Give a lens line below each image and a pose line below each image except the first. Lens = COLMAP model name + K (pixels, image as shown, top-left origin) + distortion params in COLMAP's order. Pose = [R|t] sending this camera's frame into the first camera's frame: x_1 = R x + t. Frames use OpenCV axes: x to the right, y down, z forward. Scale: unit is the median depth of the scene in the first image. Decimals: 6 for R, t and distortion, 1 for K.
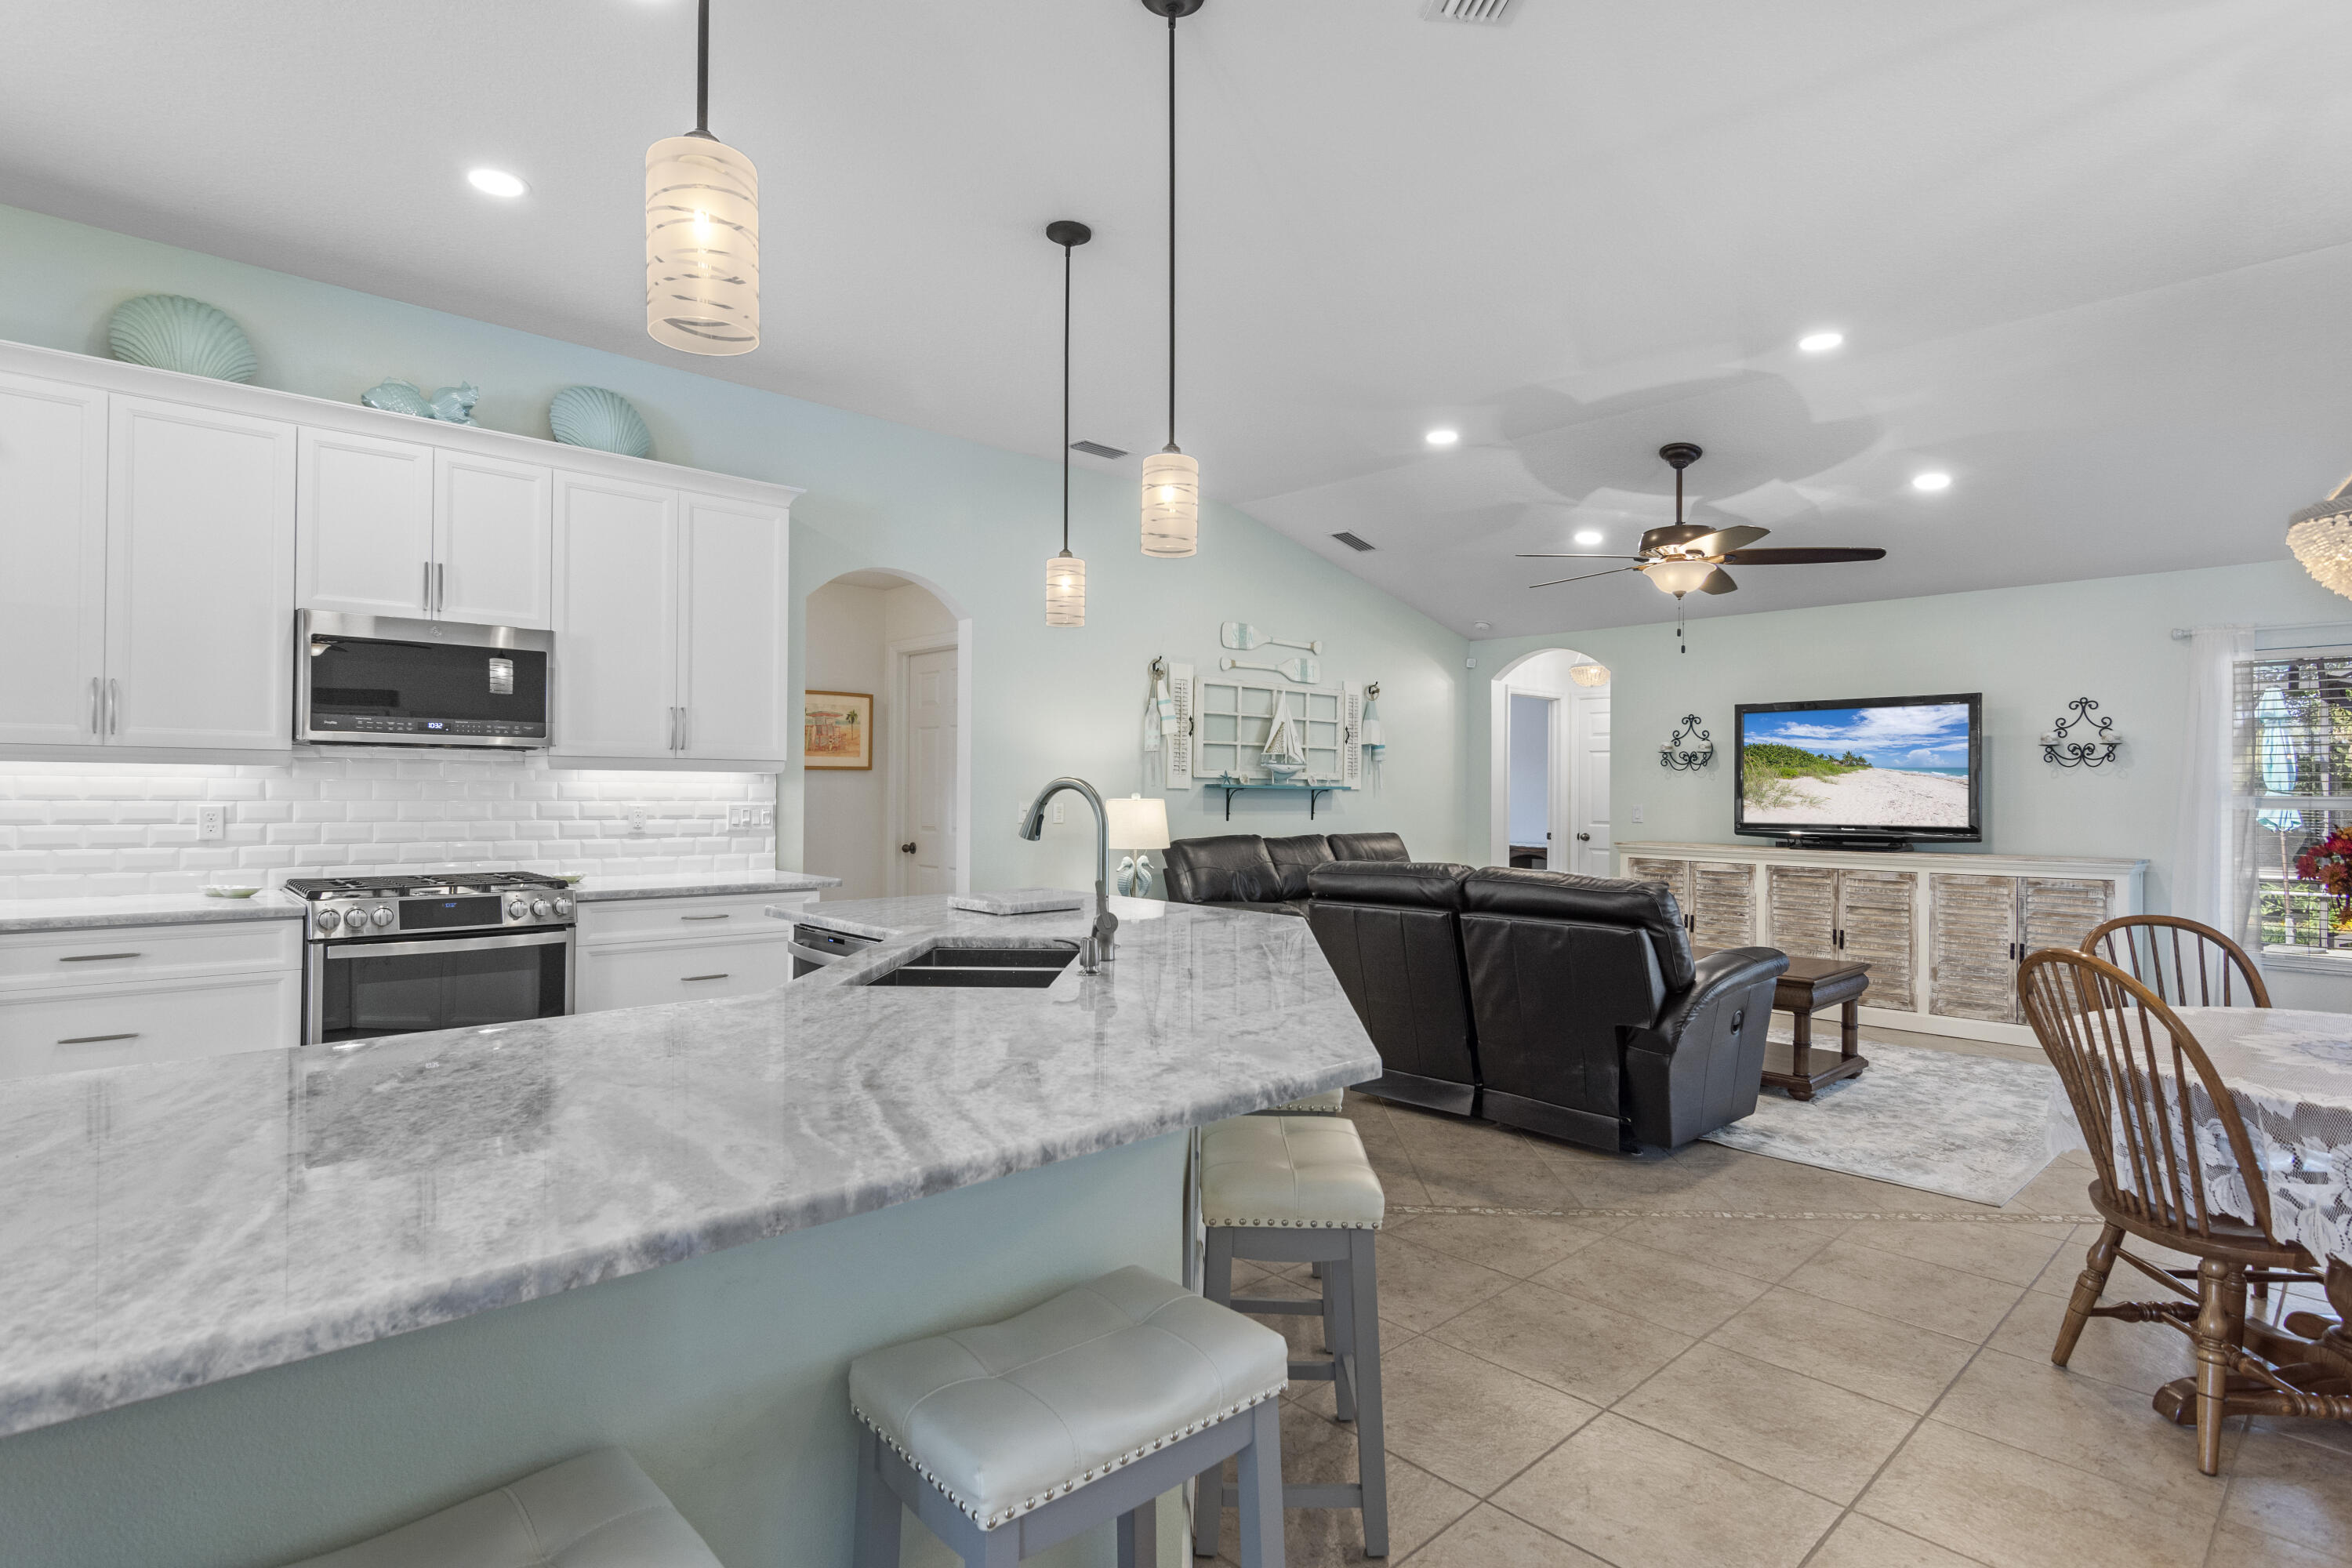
lens RADIAL K [[1181.7, 0, 1179.1], [0, 1181.7, 782.9], [0, 0, 1]] dist [-0.010128, -0.000608]
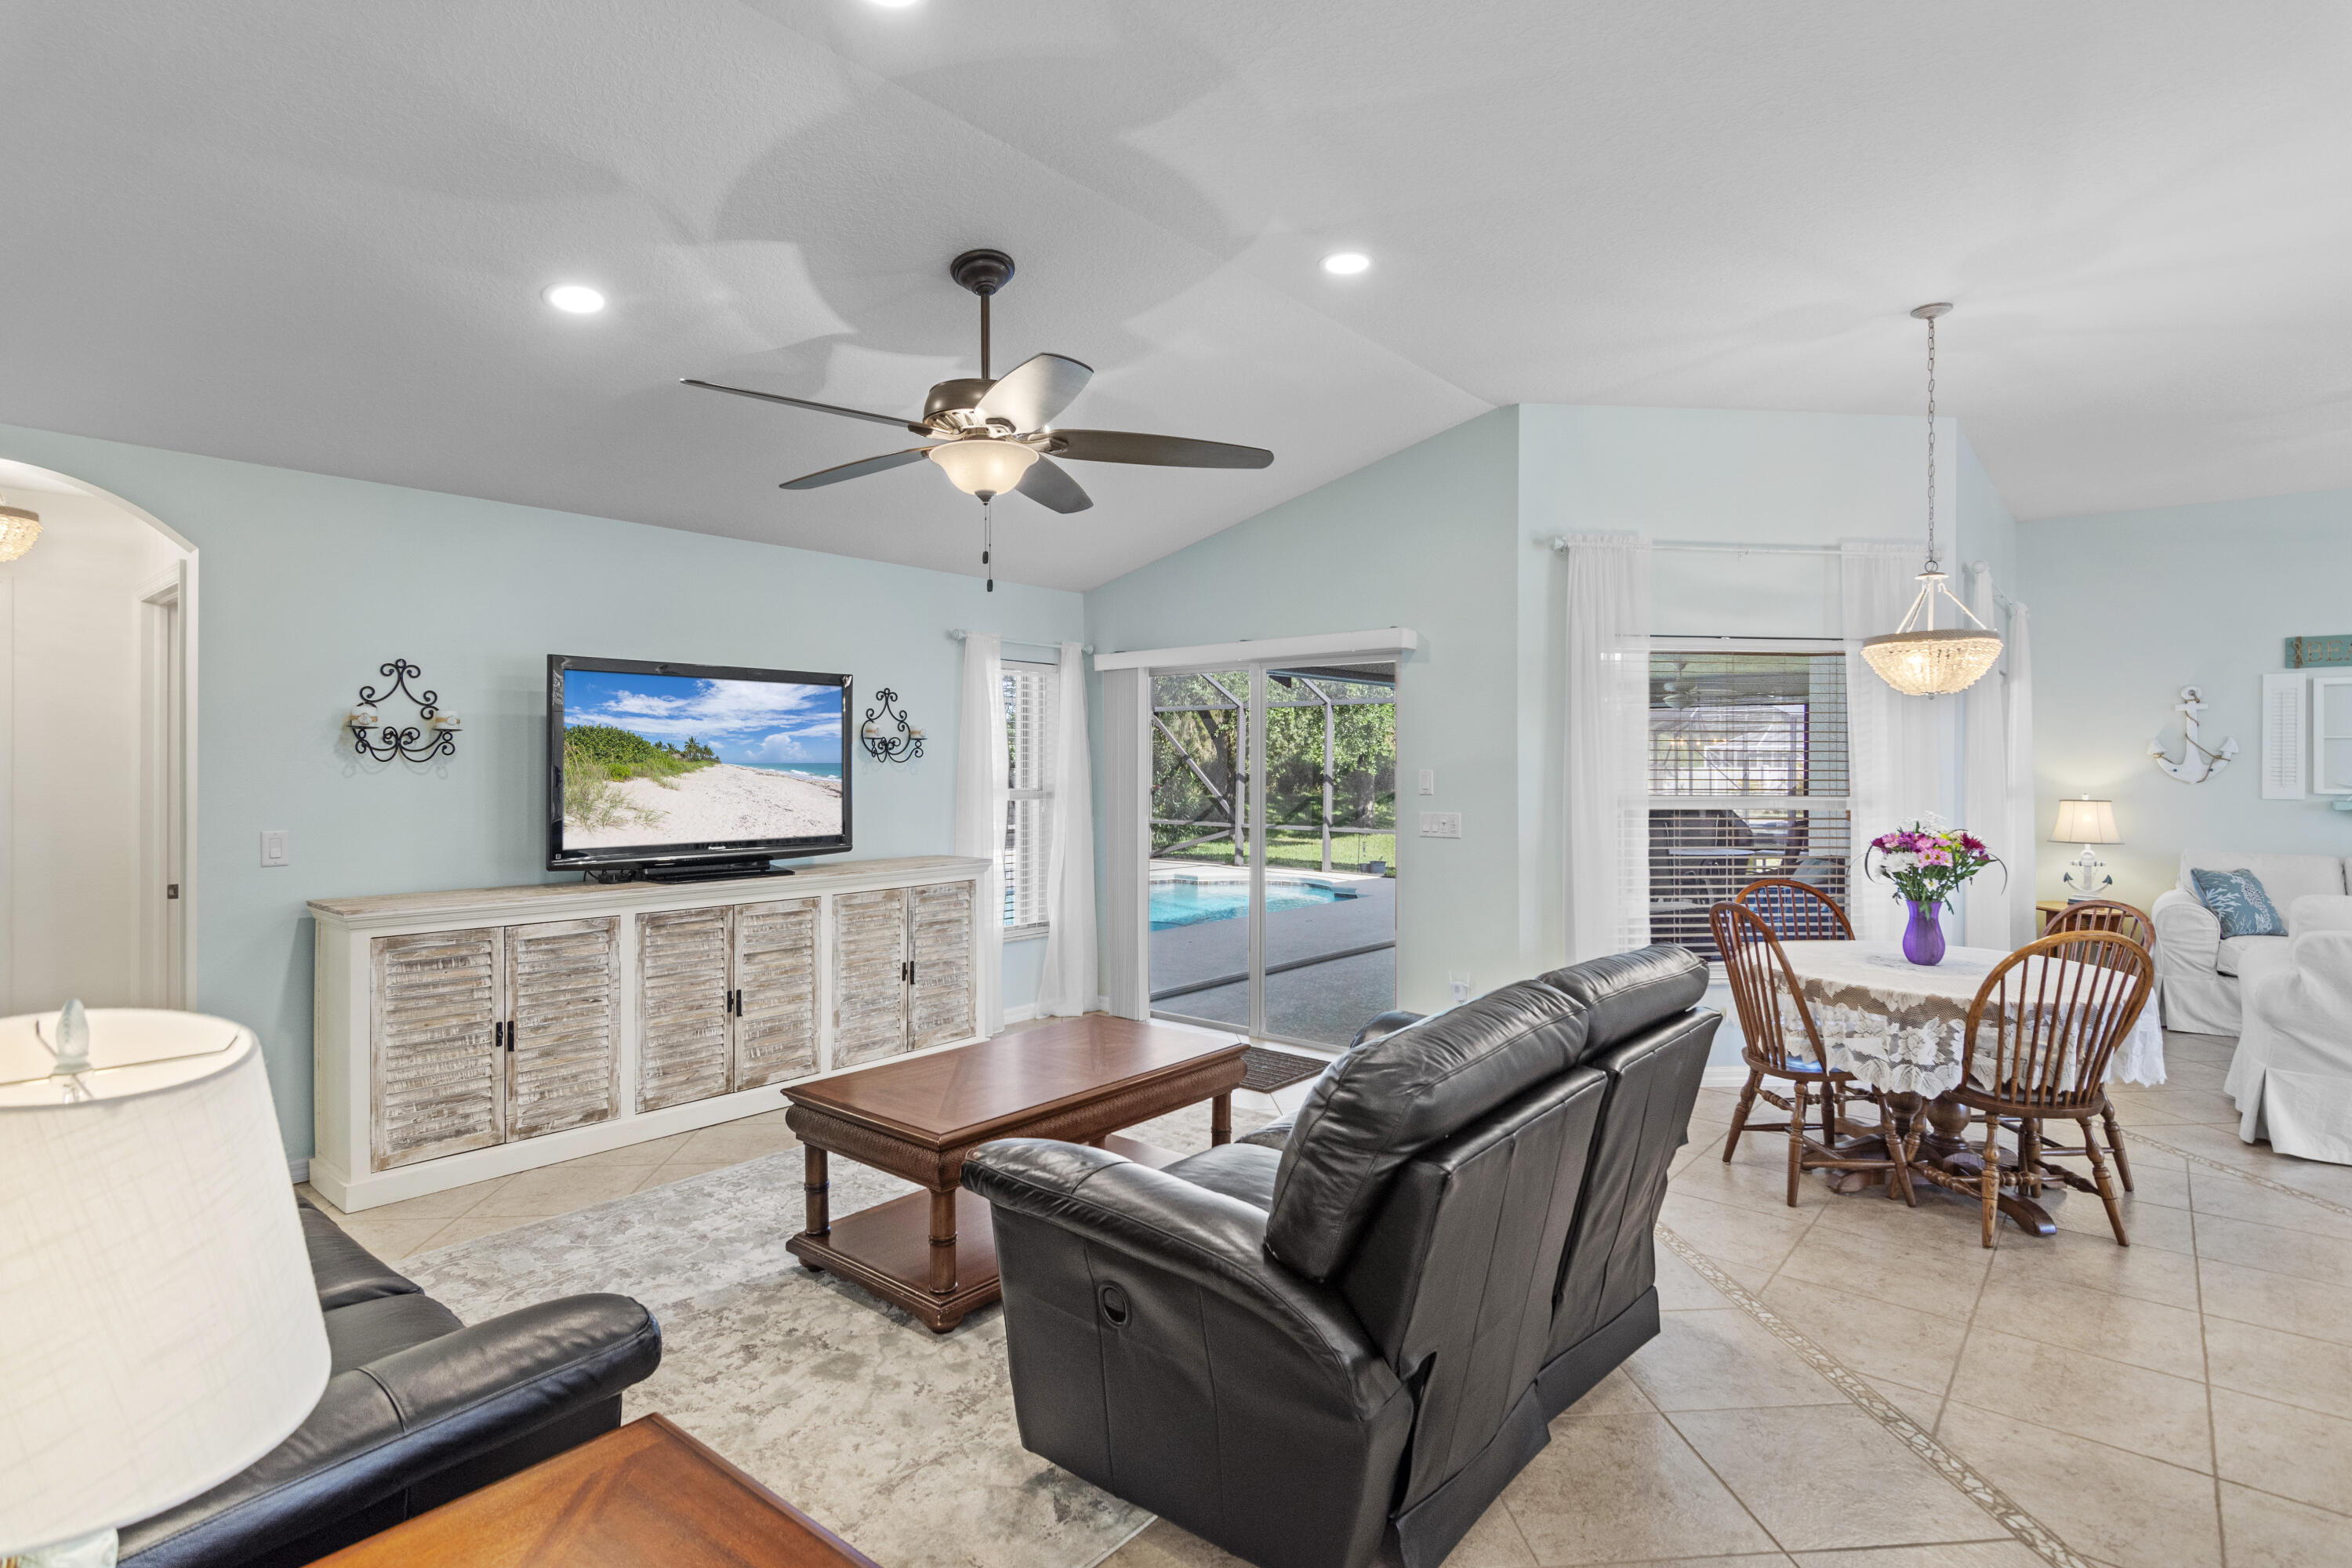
lens RADIAL K [[1170.6, 0, 1186.3], [0, 1170.6, 764.4], [0, 0, 1]] dist [-0.003367, 0.000533]
pose [[-0.123321, -0.008454, 0.992331, -0.185583], [-0.009926, 0.999924, 0.007285, -0.020970], [-0.992317, -0.008952, -0.123396, 0.874270]]
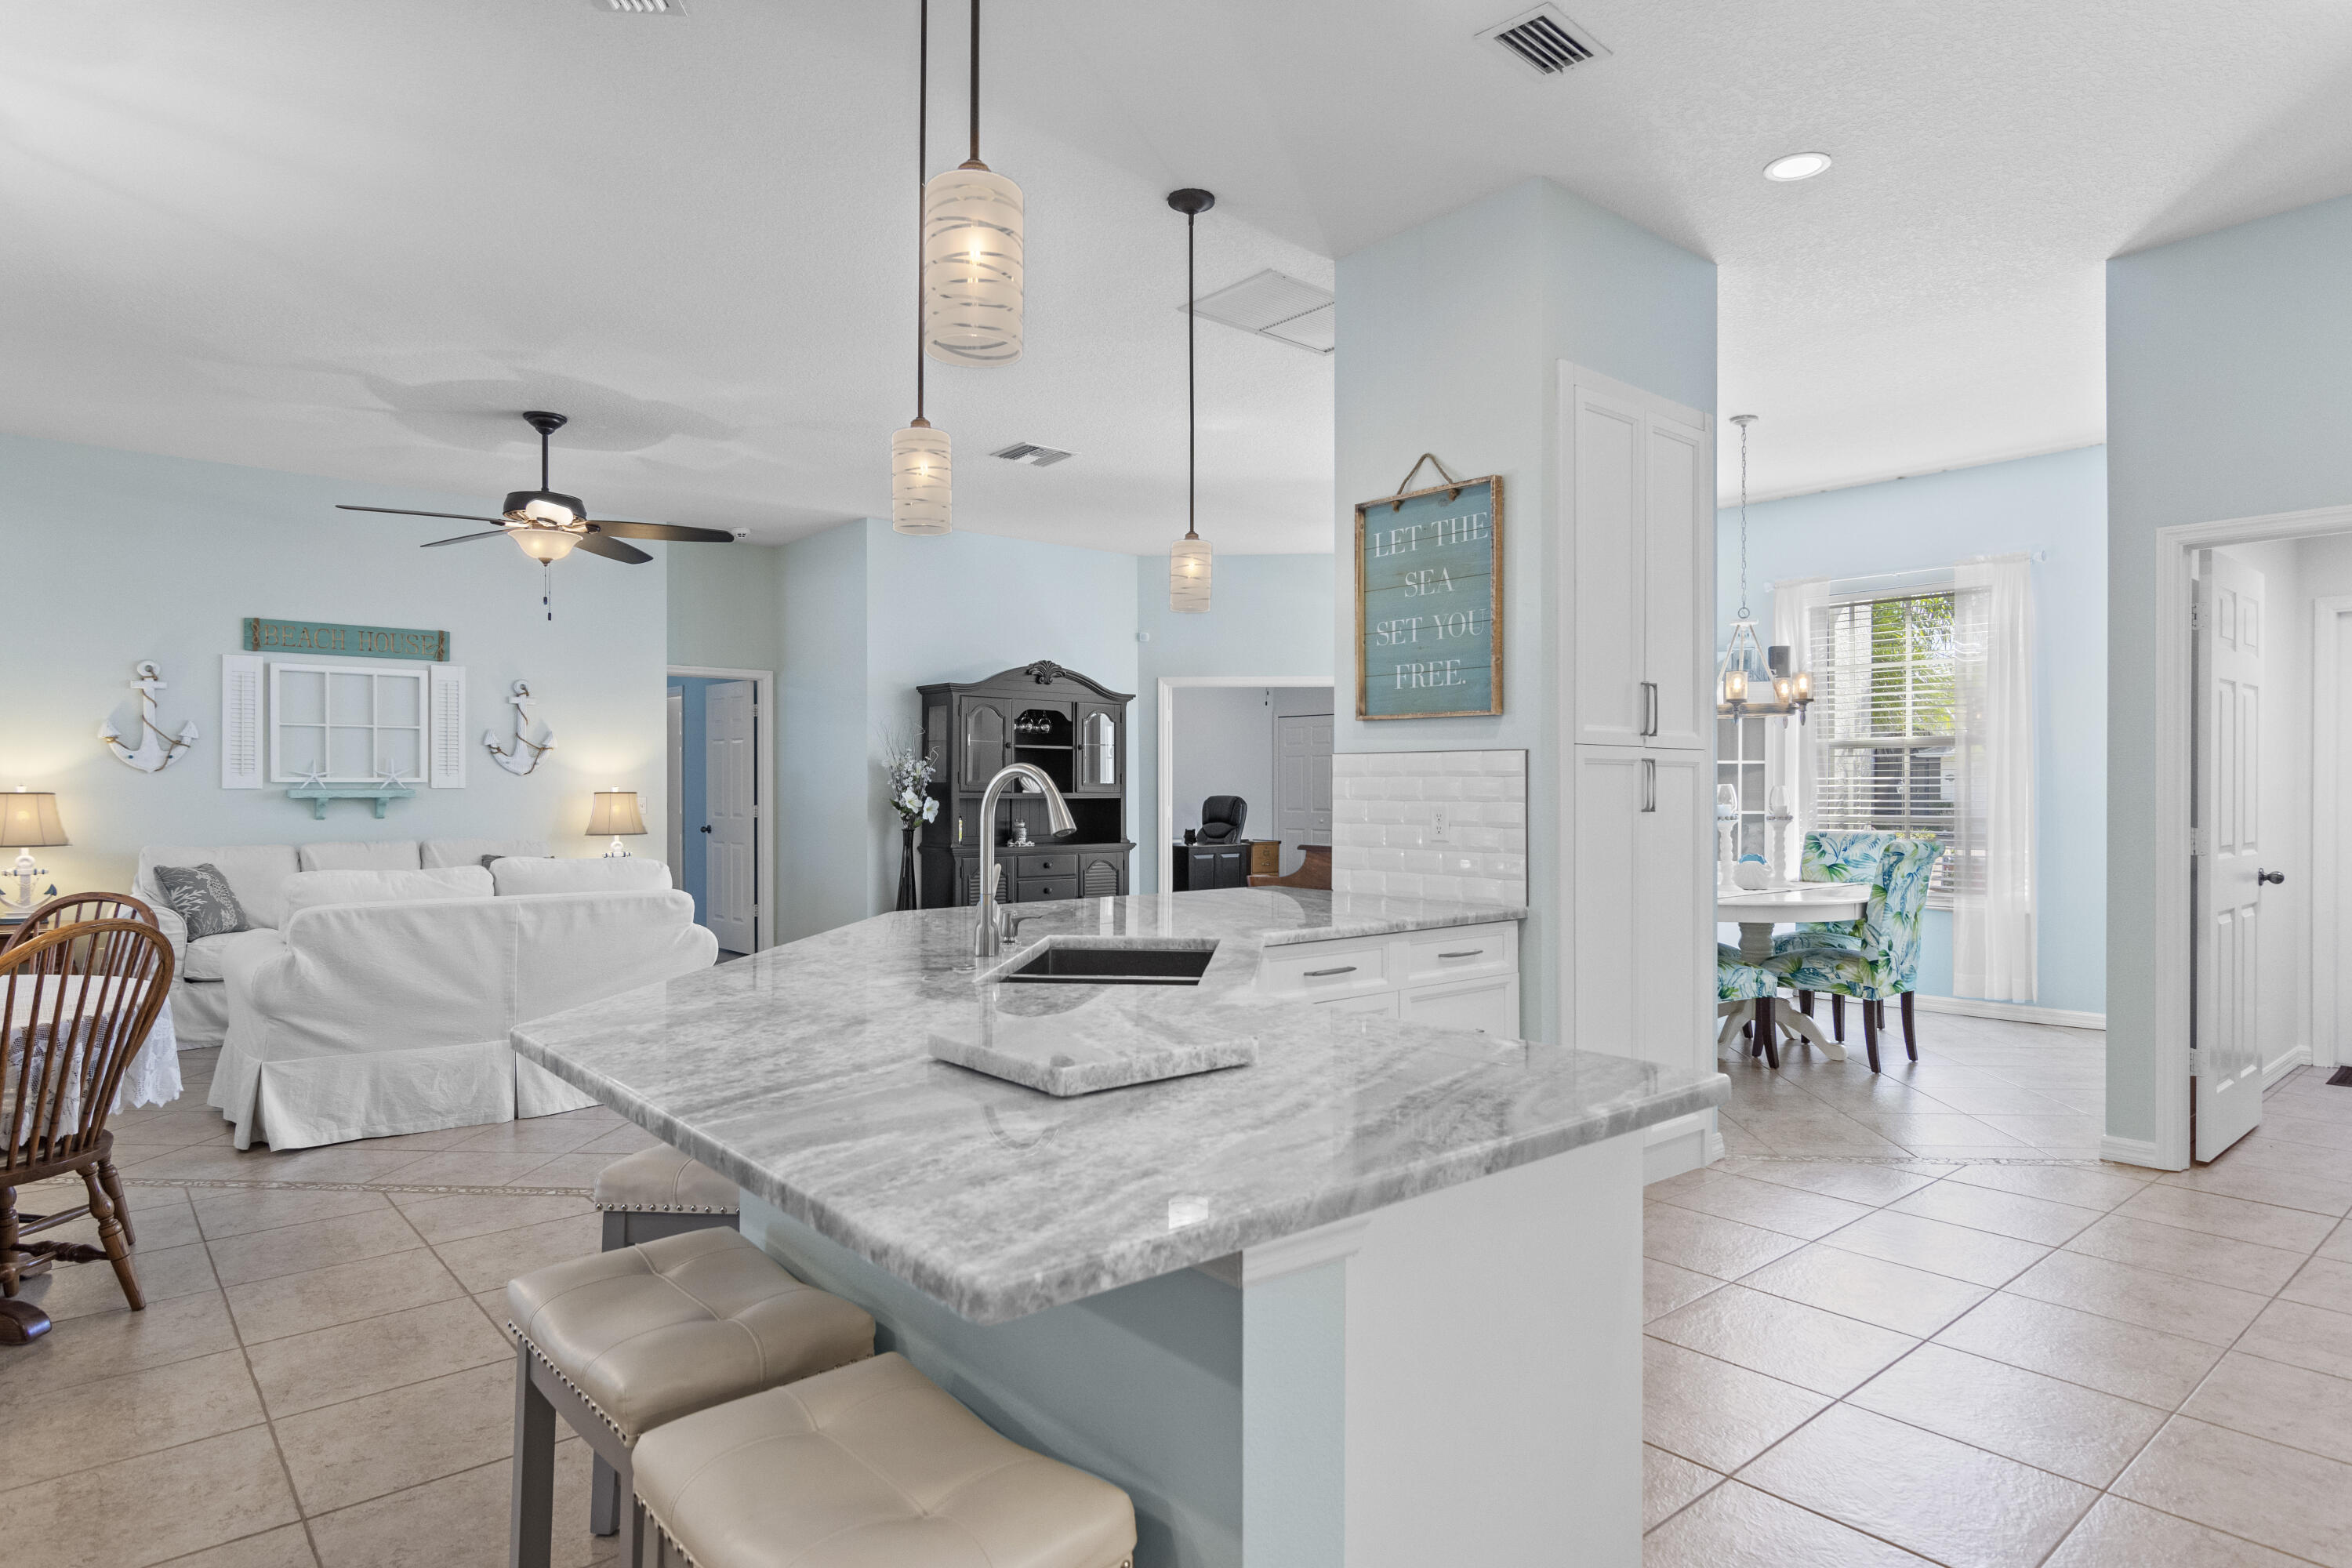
lens RADIAL K [[1317.1, 0, 1183.9], [0, 1317.1, 790.9], [0, 0, 1]] dist [-0.002431, -0.000015]
pose [[-0.999062, -0.008534, 0.042451, -0.109575], [-0.008665, 0.999958, -0.002911, 0.007443], [-0.042424, -0.003276, -0.999094, 0.846888]]
